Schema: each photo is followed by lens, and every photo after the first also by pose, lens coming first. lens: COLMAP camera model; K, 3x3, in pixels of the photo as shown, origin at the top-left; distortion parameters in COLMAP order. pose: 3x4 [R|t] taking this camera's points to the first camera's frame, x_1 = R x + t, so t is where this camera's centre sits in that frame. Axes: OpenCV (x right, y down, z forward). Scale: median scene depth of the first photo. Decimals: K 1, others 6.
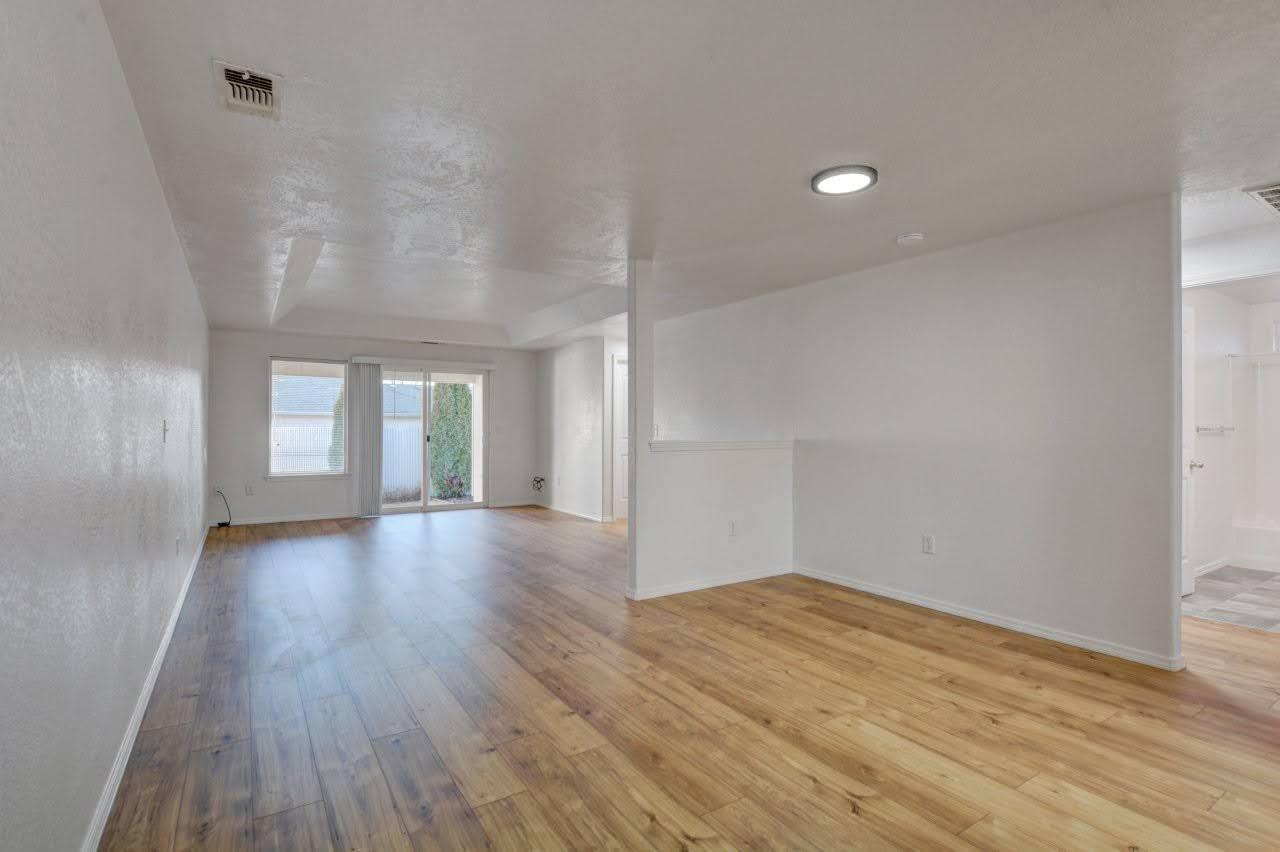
lens RADIAL K [[619.2, 0, 636.8], [0, 619.2, 425.3], [0, 0, 1]] dist [-0.041223, 0.006904]
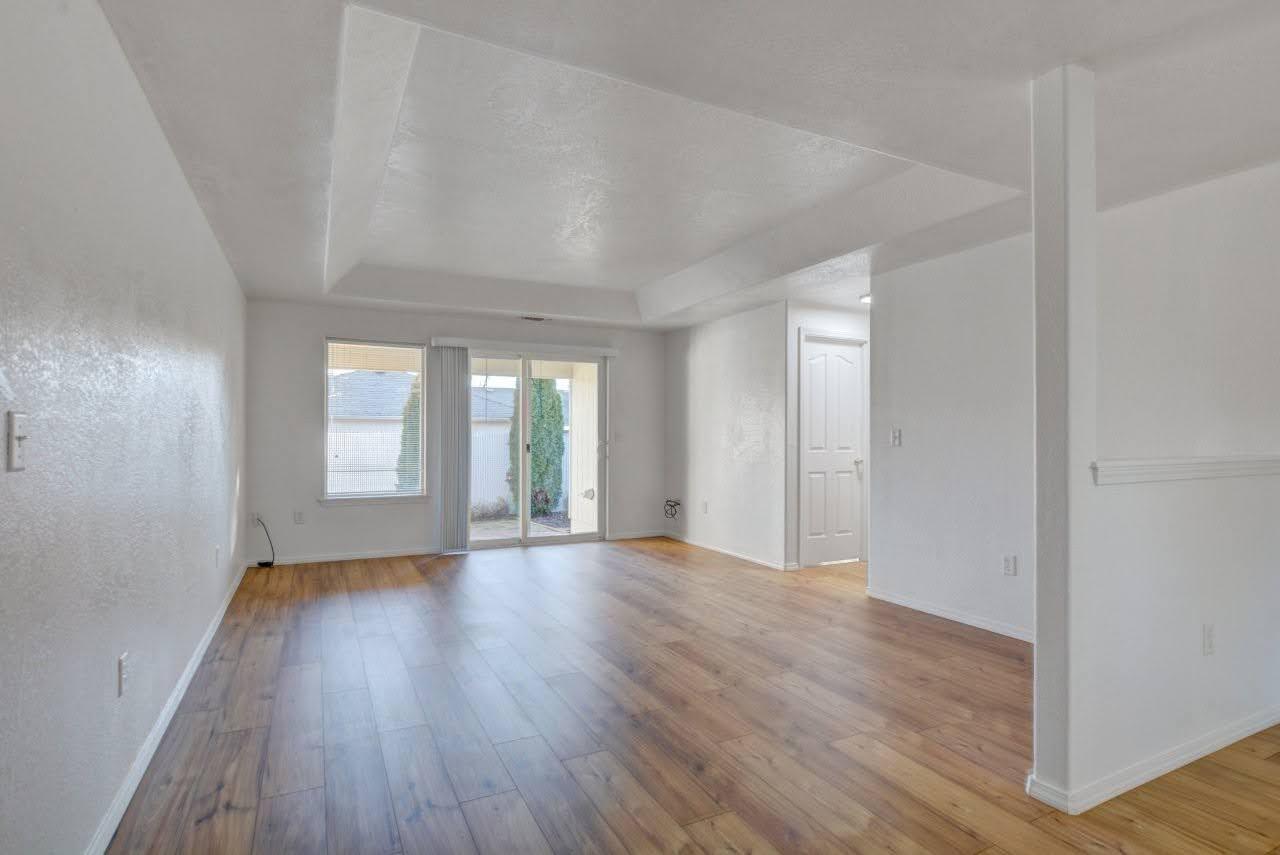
lens RADIAL K [[626.6, 0, 618.8], [0, 626.6, 428.7], [0, 0, 1]] dist [-0.027688, -0.000162]
pose [[0.992930, -0.001479, -0.118695, -0.173129], [0.000960, 0.999990, -0.004426, 0.002332], [0.118701, 0.004281, 0.992921, 0.319392]]
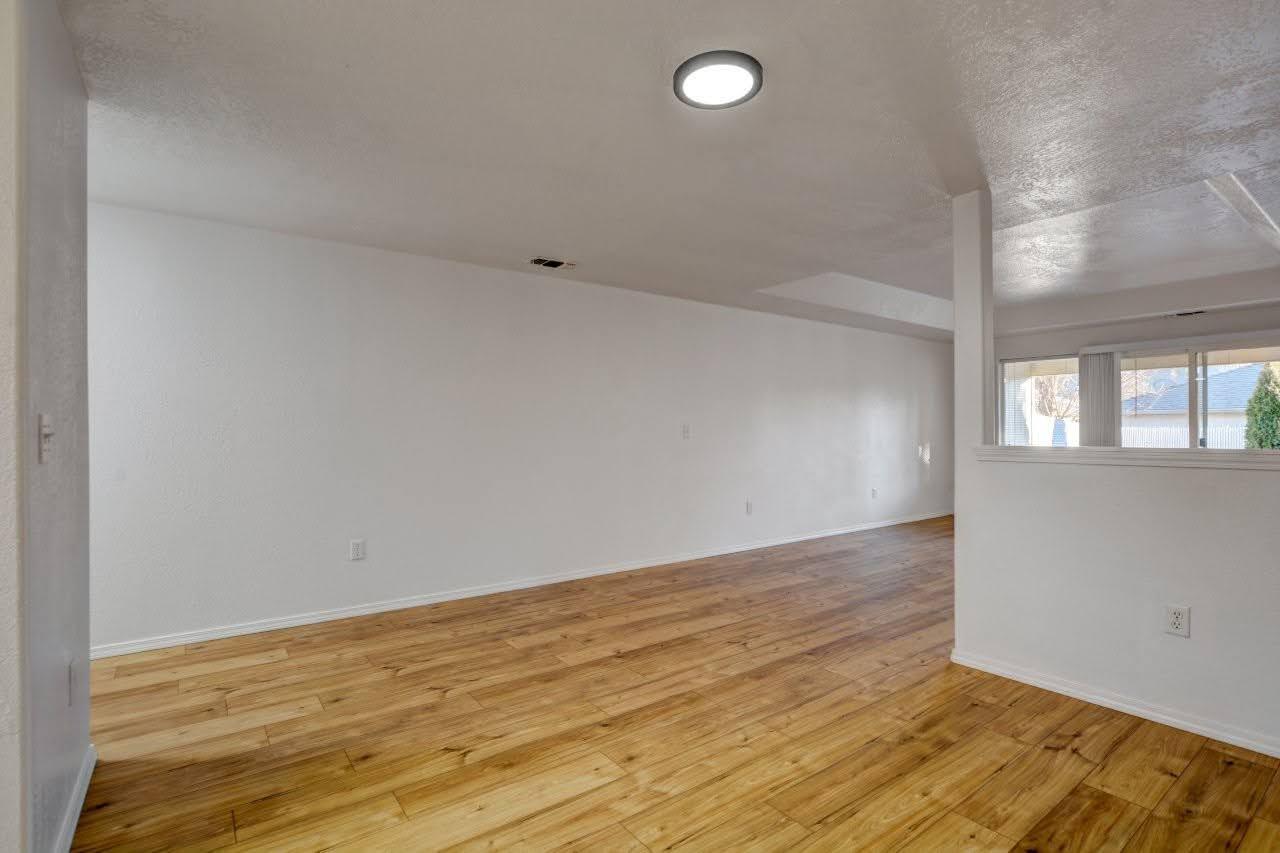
lens RADIAL K [[619.2, 0, 636.8], [0, 619.2, 425.8], [0, 0, 1]] dist [-0.041223, 0.006904]
pose [[0.074457, 0.001931, -0.997222, 0.428811], [-0.000208, 0.999998, 0.001921, -0.000371], [0.997224, 0.000065, 0.074458, 0.347754]]
